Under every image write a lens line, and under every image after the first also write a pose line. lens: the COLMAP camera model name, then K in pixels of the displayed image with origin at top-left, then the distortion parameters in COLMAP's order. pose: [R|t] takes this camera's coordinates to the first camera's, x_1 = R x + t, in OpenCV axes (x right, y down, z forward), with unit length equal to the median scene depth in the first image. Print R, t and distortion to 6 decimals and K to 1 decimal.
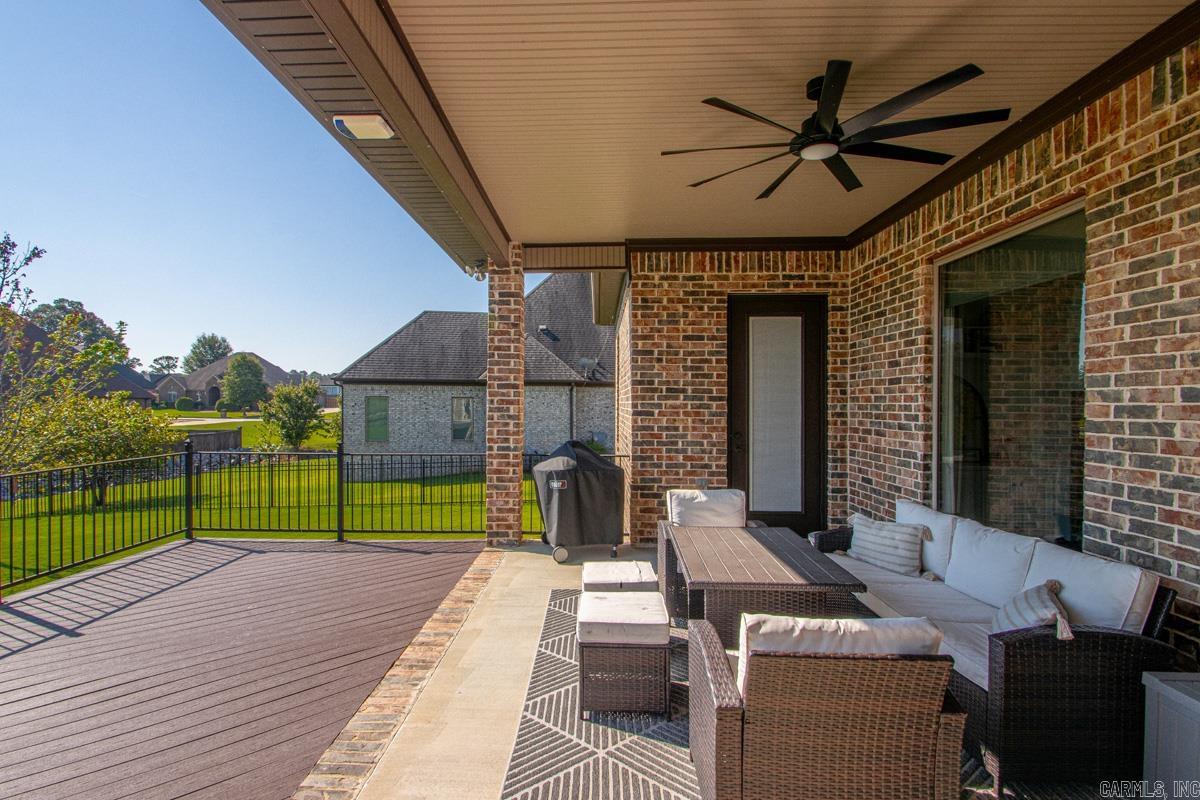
lens RADIAL K [[570.0, 0, 587.1], [0, 570.0, 403.3], [0, 0, 1]] dist [0.001060, 0.000259]
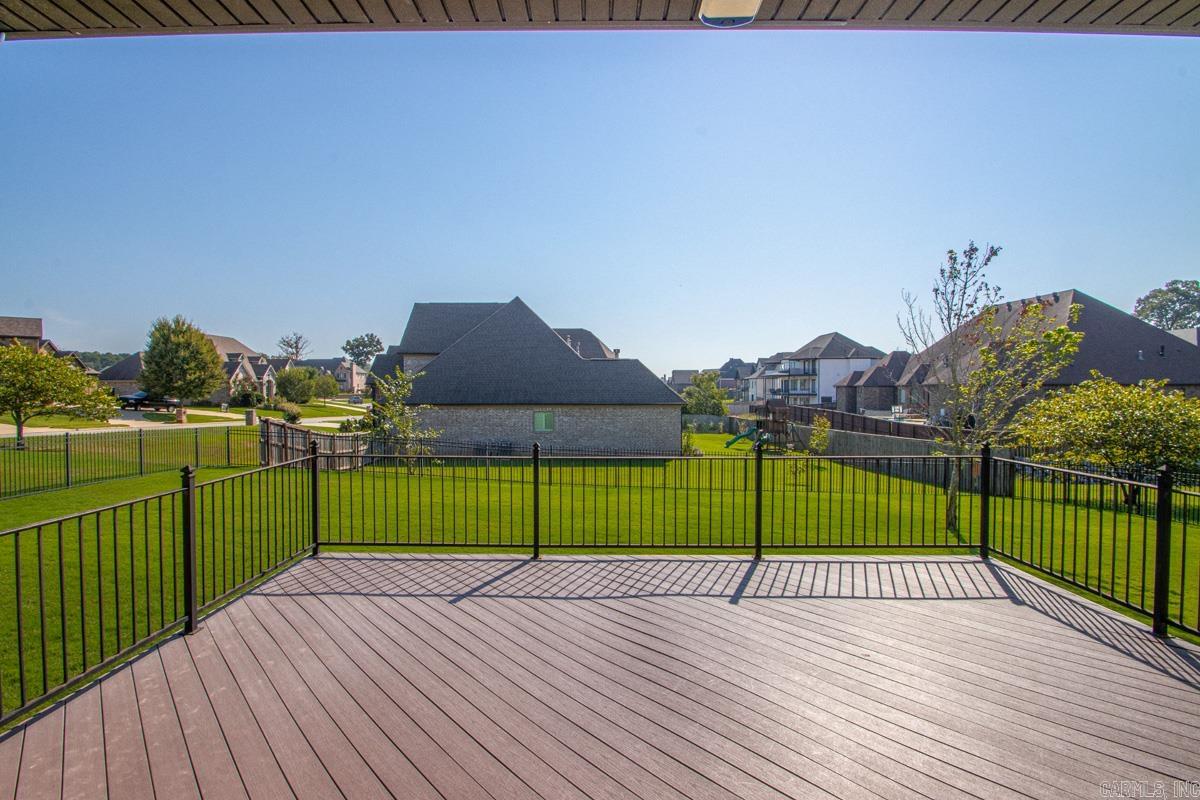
lens RADIAL K [[570.0, 0, 587.1], [0, 570.0, 403.3], [0, 0, 1]] dist [0.001060, 0.000259]
pose [[0.014494, 0.017868, -0.999735, 0.082172], [0.002520, 0.999836, 0.017906, -0.004847], [0.999892, -0.002779, 0.014446, 0.239229]]
